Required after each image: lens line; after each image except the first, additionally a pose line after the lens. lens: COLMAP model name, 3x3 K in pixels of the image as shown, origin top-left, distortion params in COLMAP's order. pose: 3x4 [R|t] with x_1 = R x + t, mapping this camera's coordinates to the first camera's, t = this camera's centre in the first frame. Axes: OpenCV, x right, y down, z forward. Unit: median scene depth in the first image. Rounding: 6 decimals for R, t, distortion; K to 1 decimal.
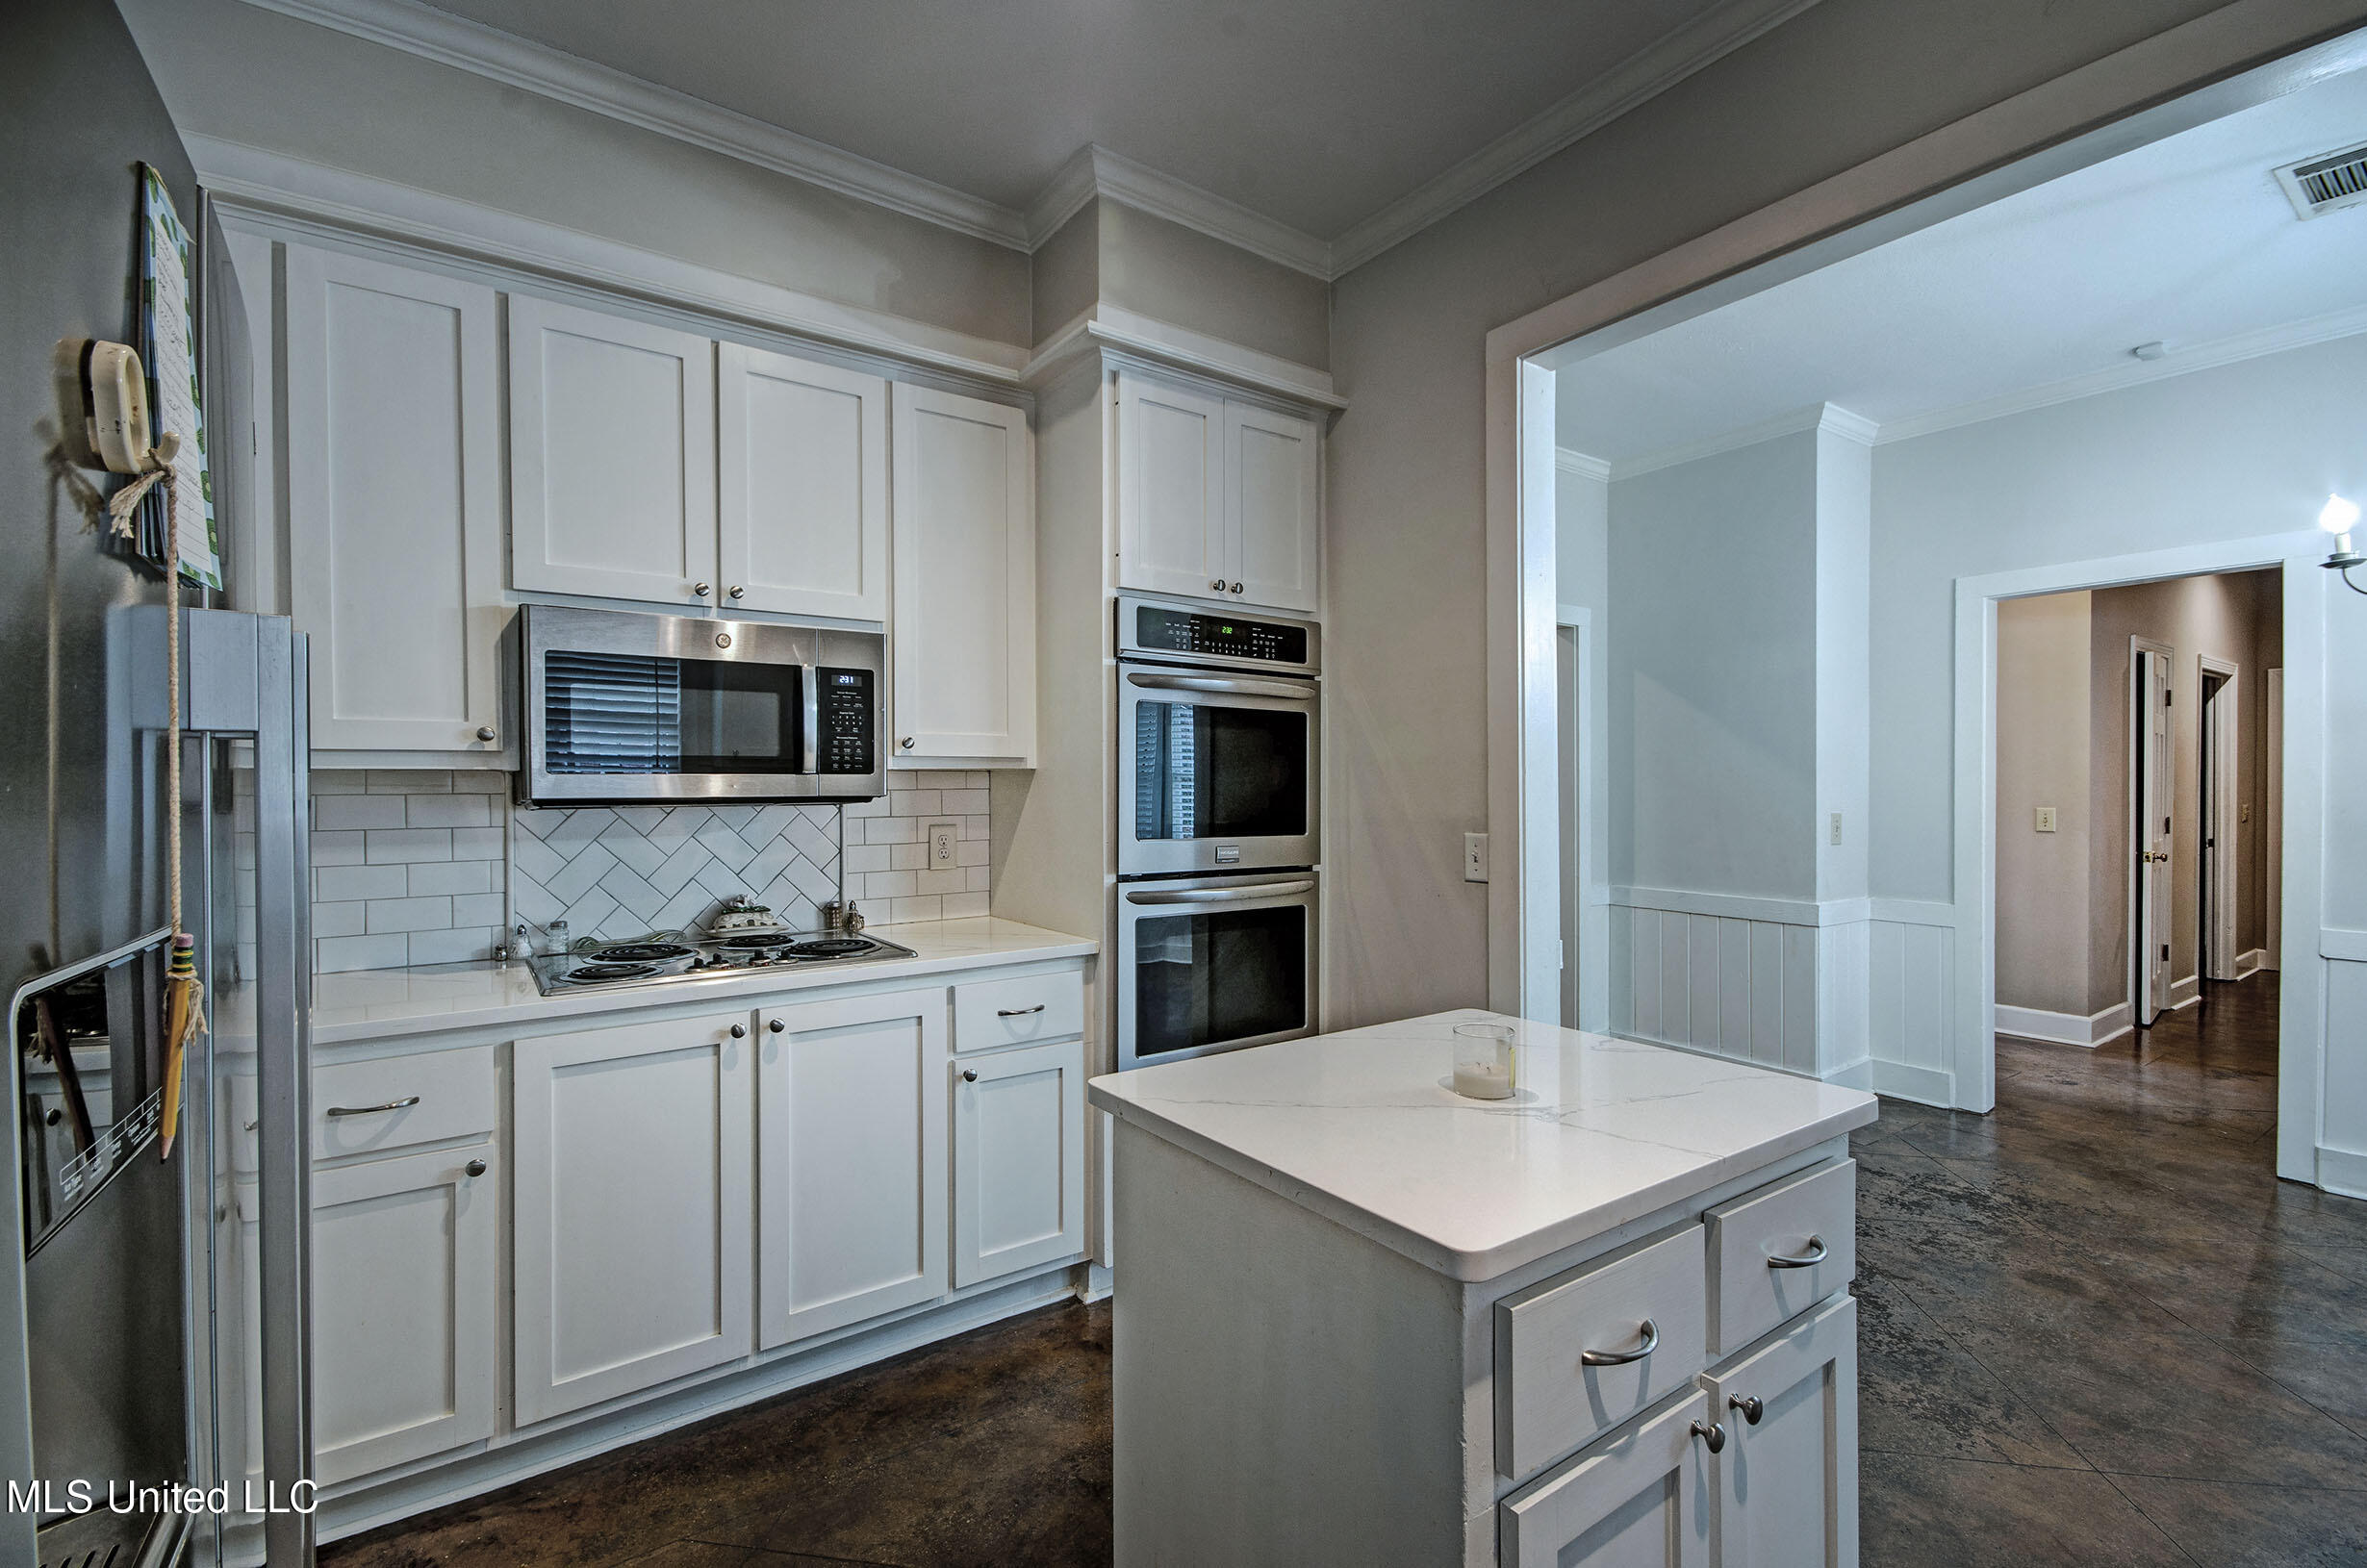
lens RADIAL K [[1041.6, 0, 1179.6], [0, 1041.6, 798.2], [0, 0, 1]] dist [0.037667, 0.000132]
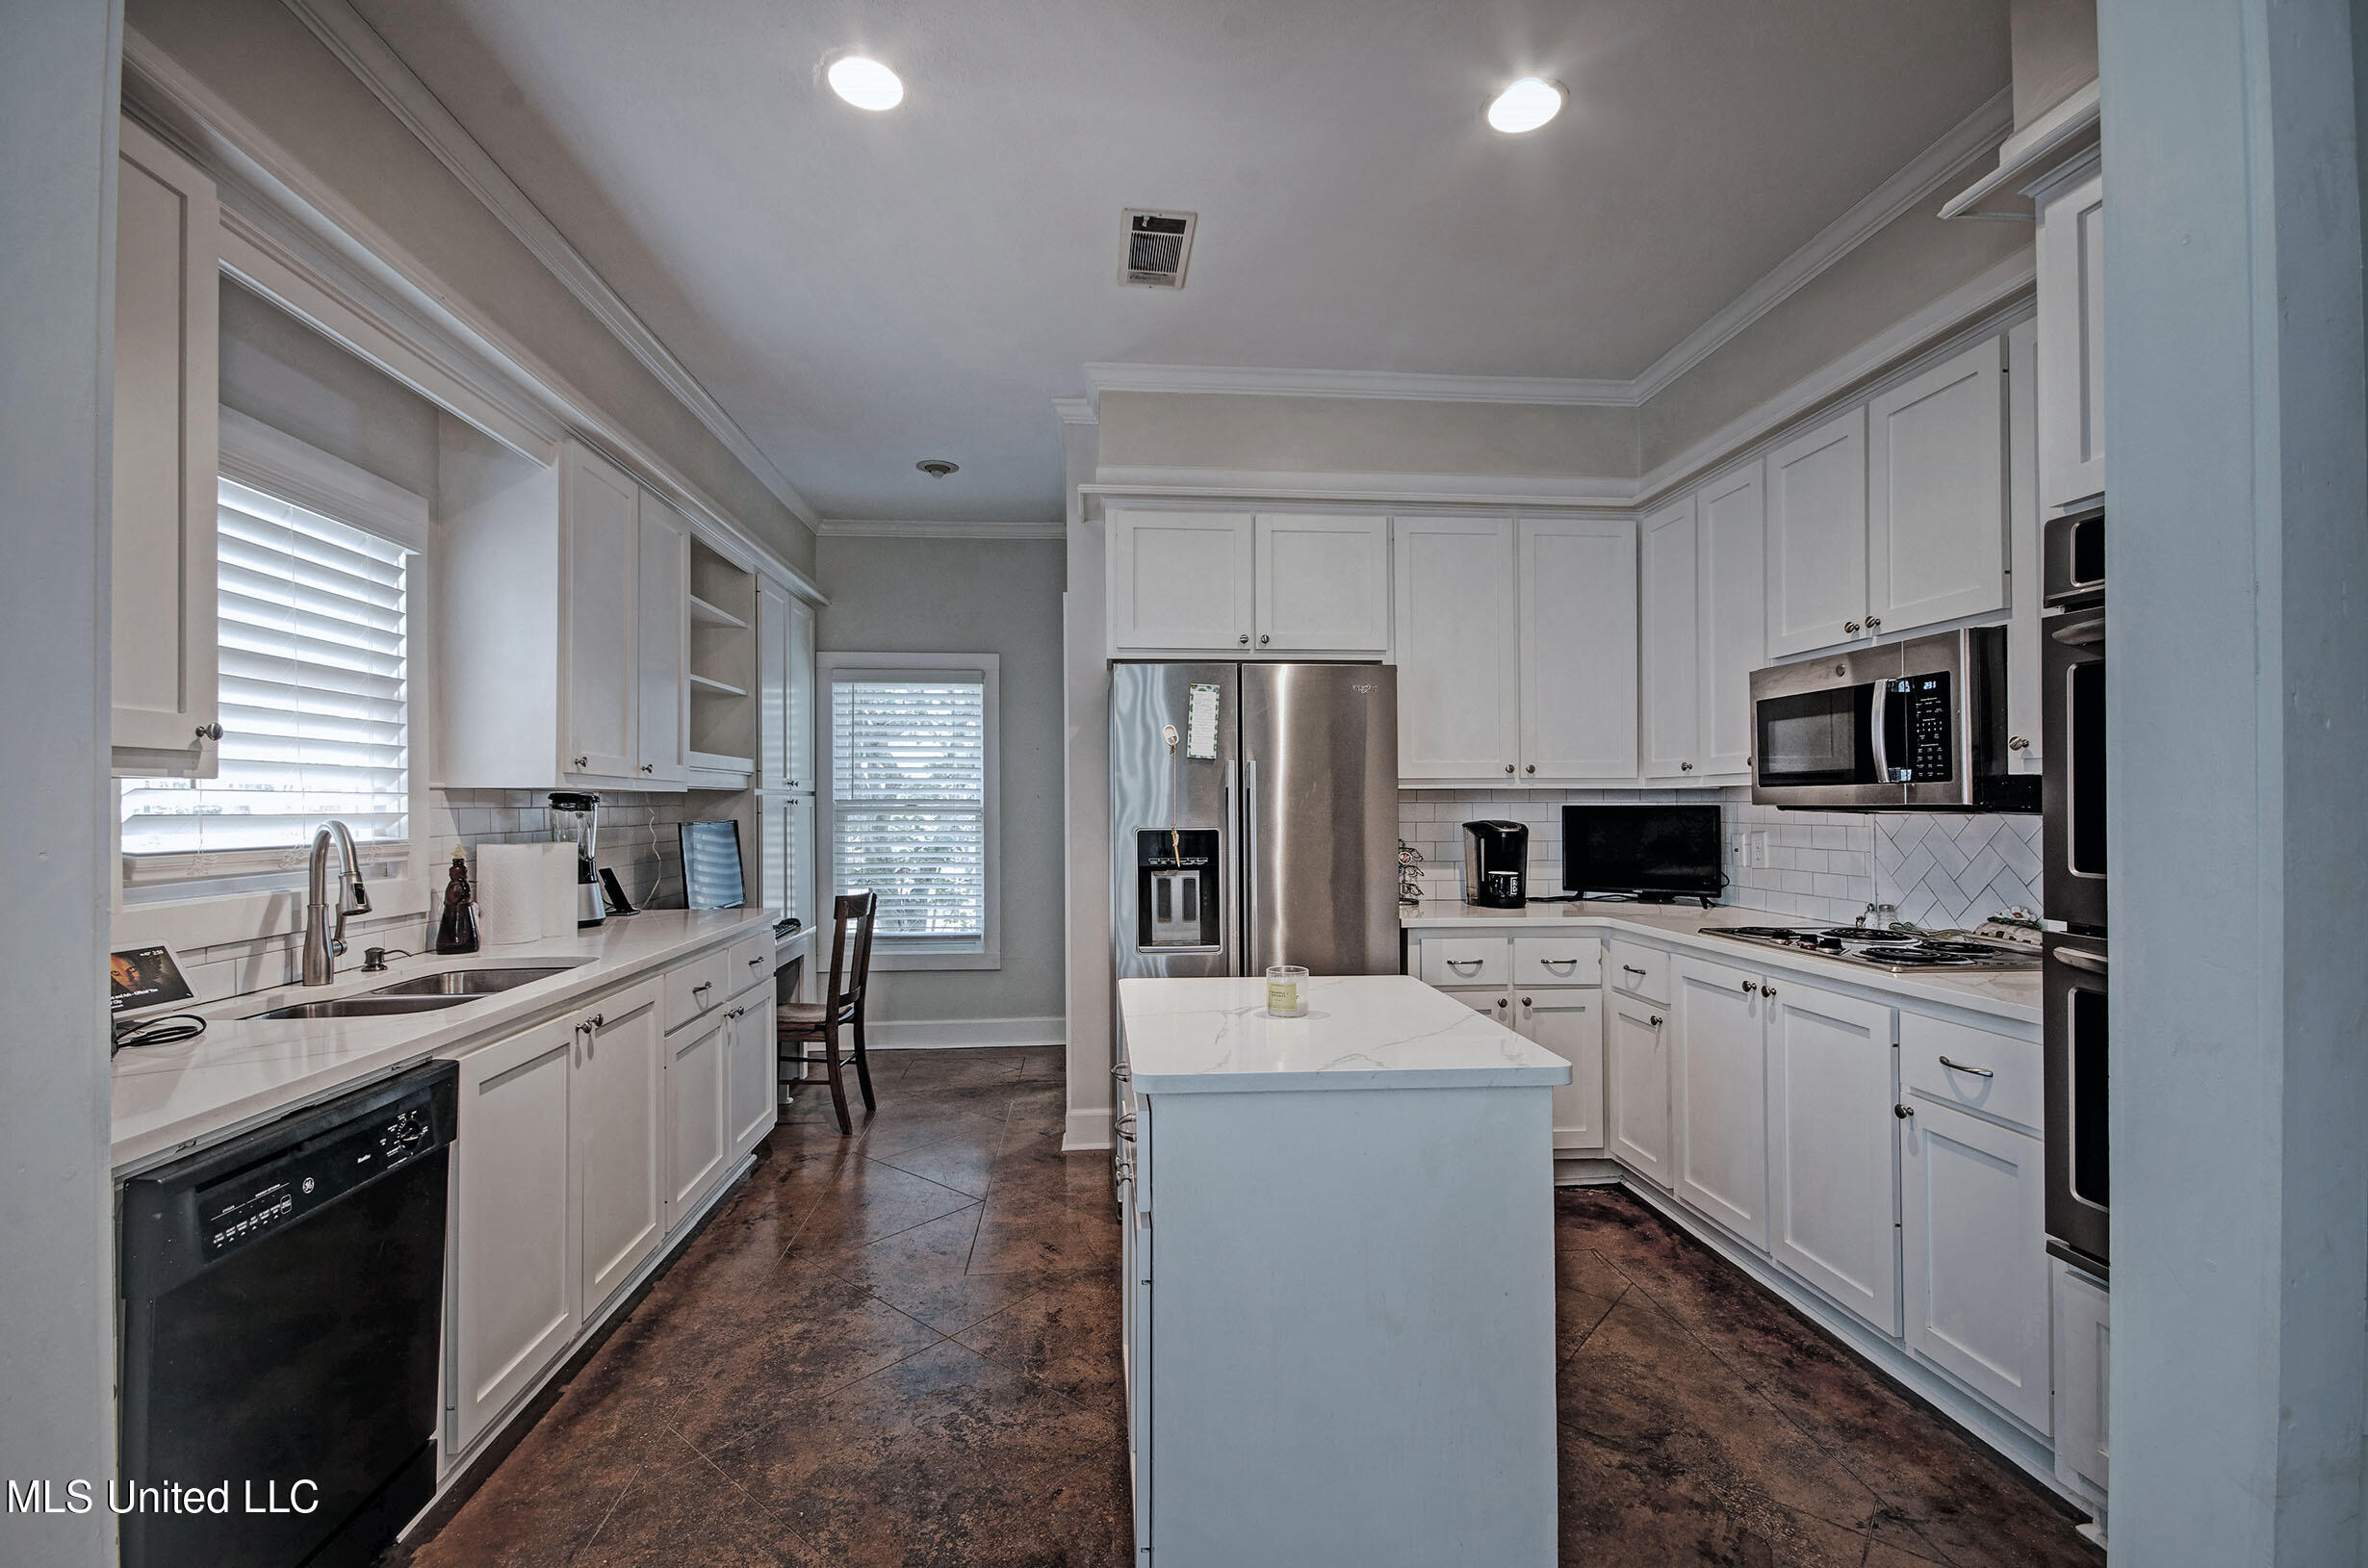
lens RADIAL K [[1042.2, 0, 1180.1], [0, 1042.2, 798.2], [0, 0, 1]] dist [0.037667, 0.000132]
pose [[-0.509256, -0.007322, -0.860584, 0.892092], [-0.002154, 0.999972, -0.007233, 0.000532], [0.860612, -0.001830, -0.509257, 0.908905]]
